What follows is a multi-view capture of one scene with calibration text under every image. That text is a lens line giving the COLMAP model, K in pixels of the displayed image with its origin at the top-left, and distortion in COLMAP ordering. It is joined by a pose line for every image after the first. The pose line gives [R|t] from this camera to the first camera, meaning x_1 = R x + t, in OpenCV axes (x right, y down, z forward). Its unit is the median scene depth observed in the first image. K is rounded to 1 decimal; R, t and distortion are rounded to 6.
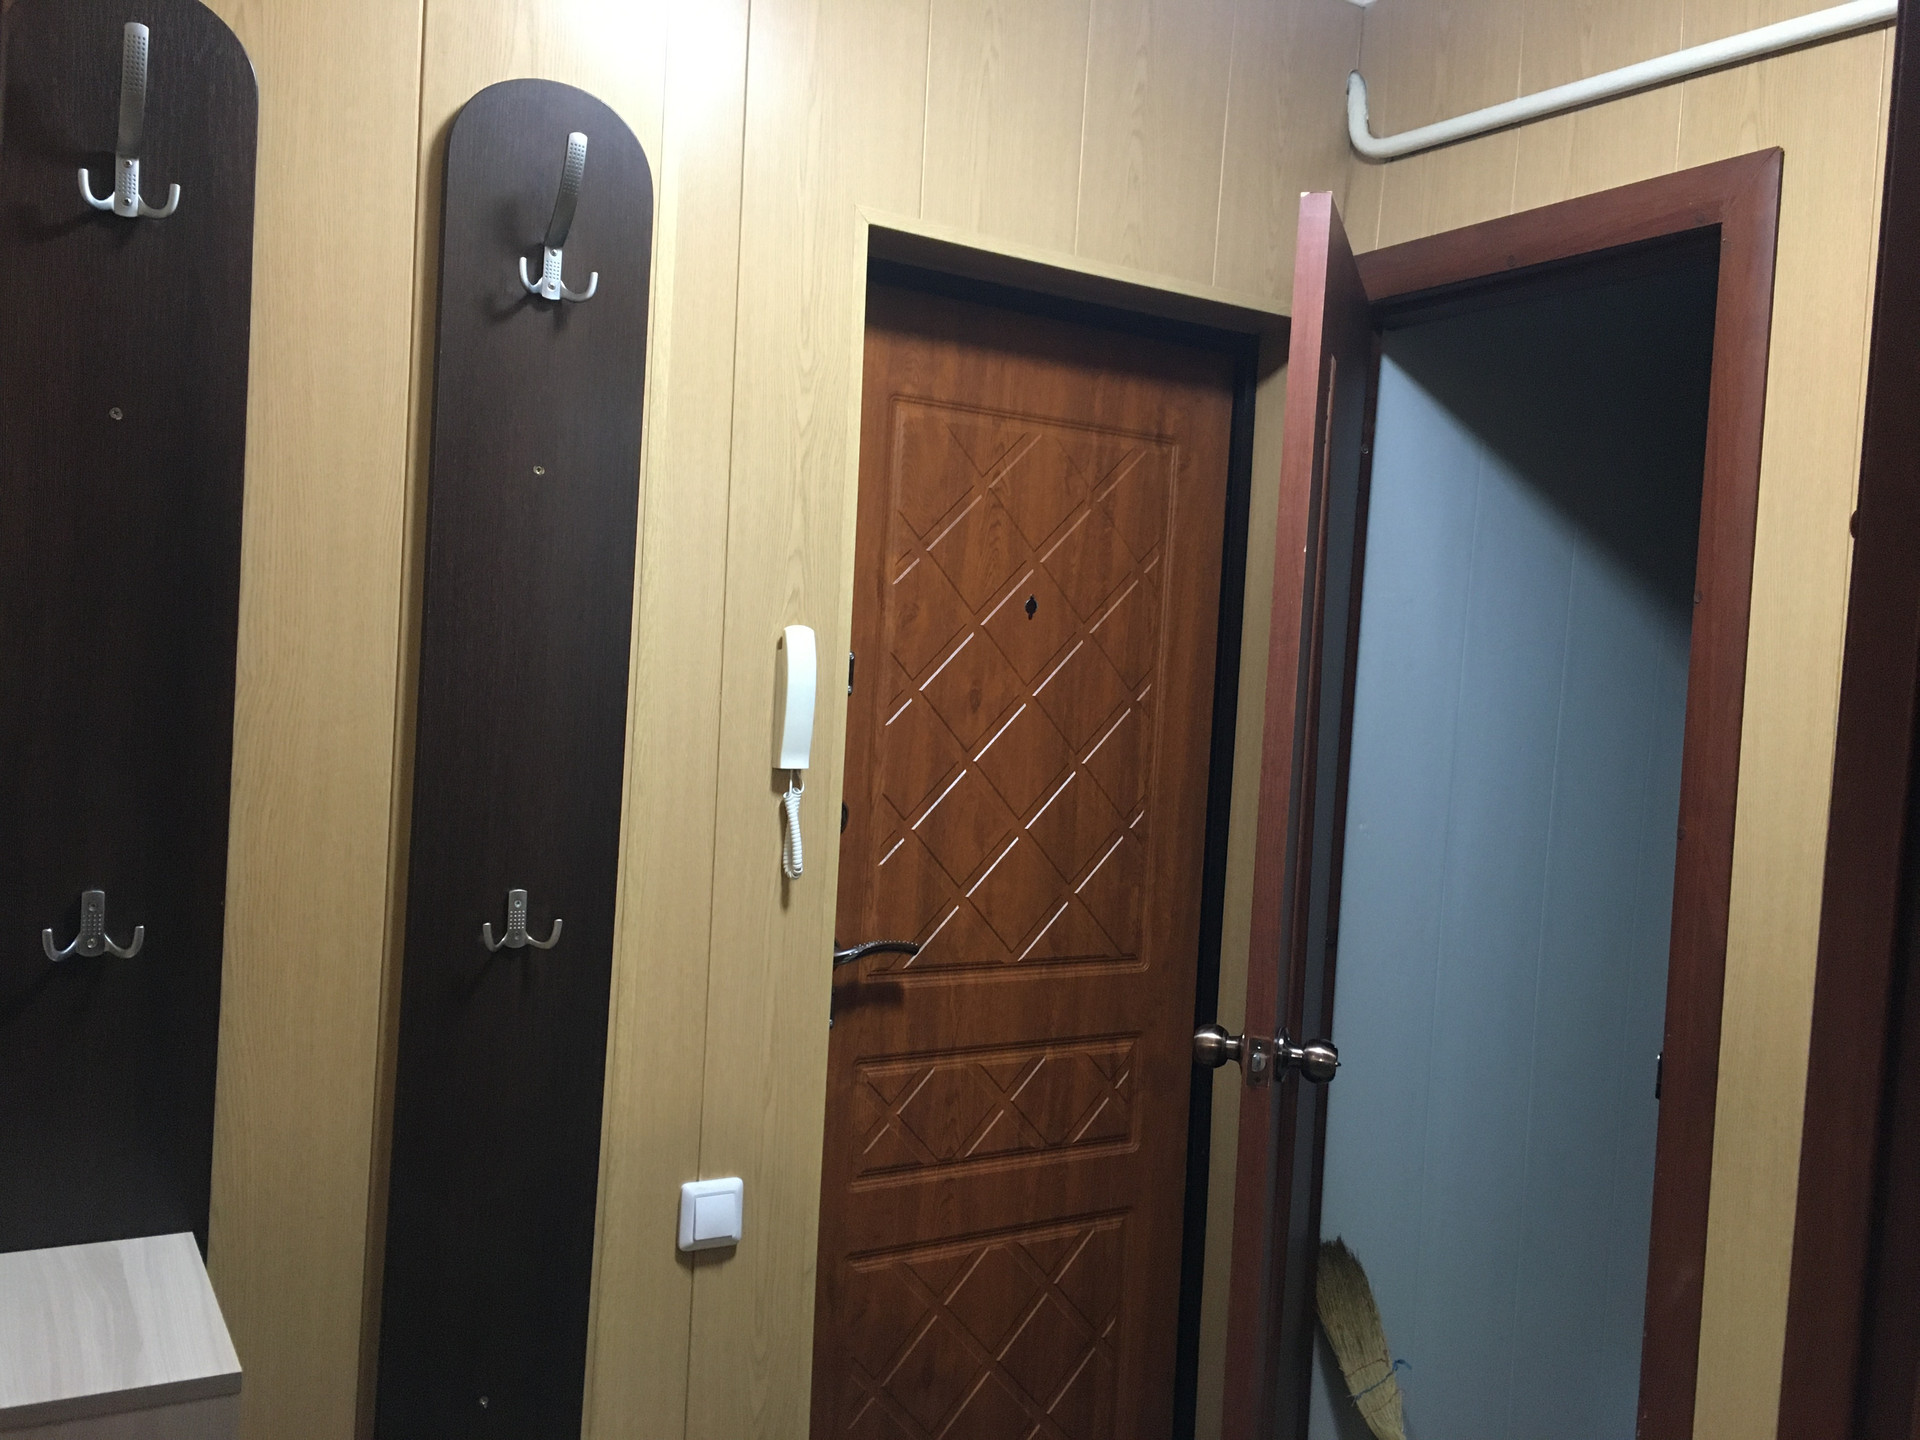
lens RADIAL K [[1656.9, 0, 959.9], [0, 1656.9, 725.2], [0, 0, 1]] dist [0.066508, 0.002266]
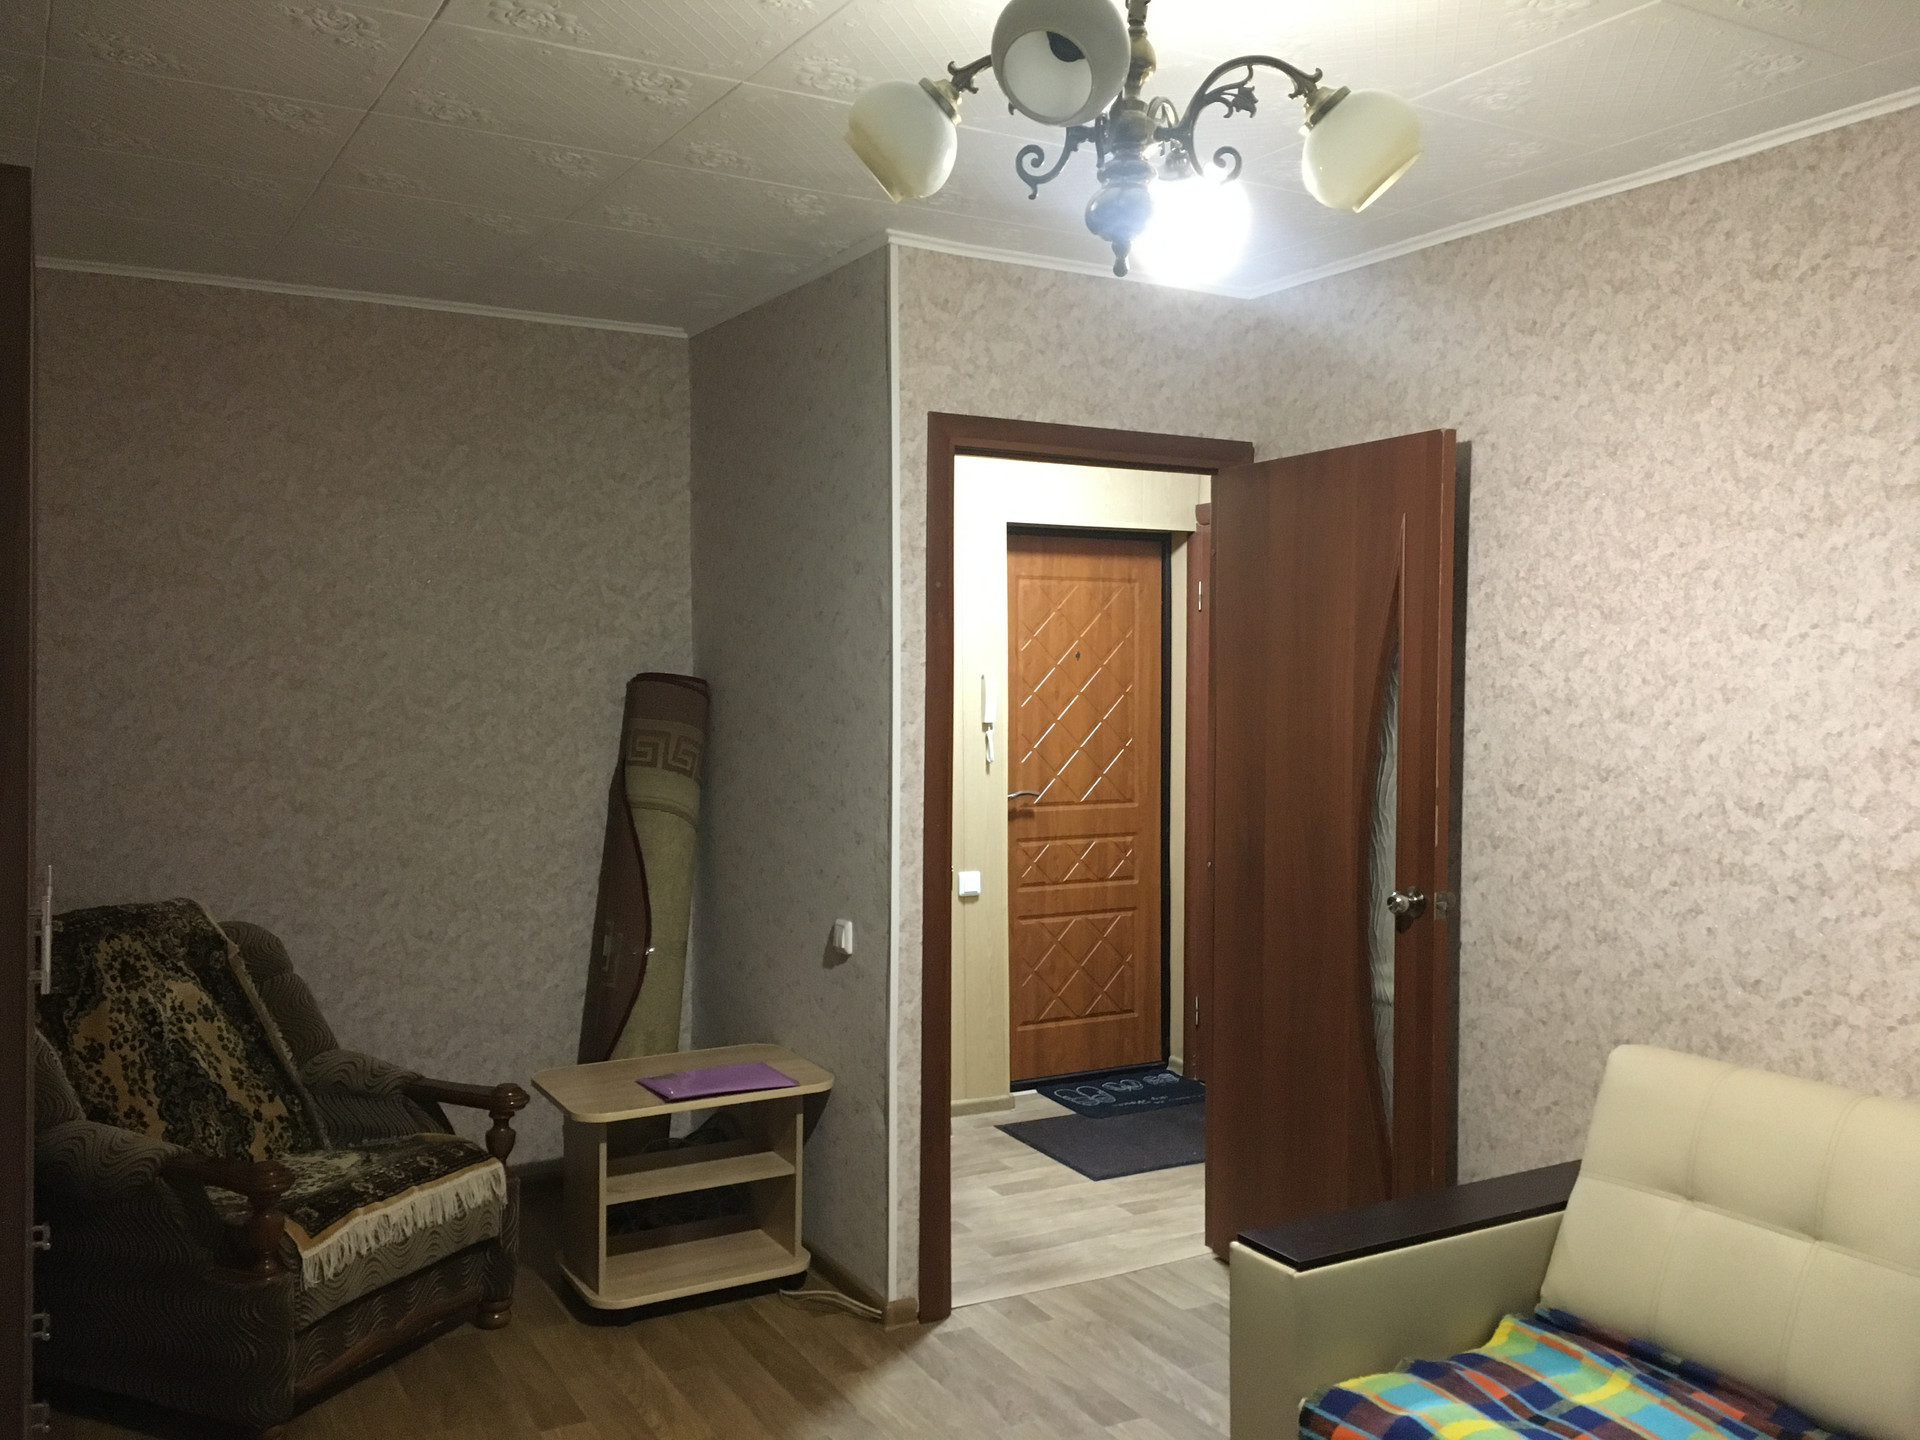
lens RADIAL K [[1656.9, 0, 954.8], [0, 1656.9, 720.0], [0, 0, 1]] dist [0.066508, 0.002266]
pose [[0.995945, -0.054790, -0.071353, 0.031441], [0.053706, 0.998412, -0.017025, 0.055505], [0.072173, 0.013124, 0.997306, -1.447334]]
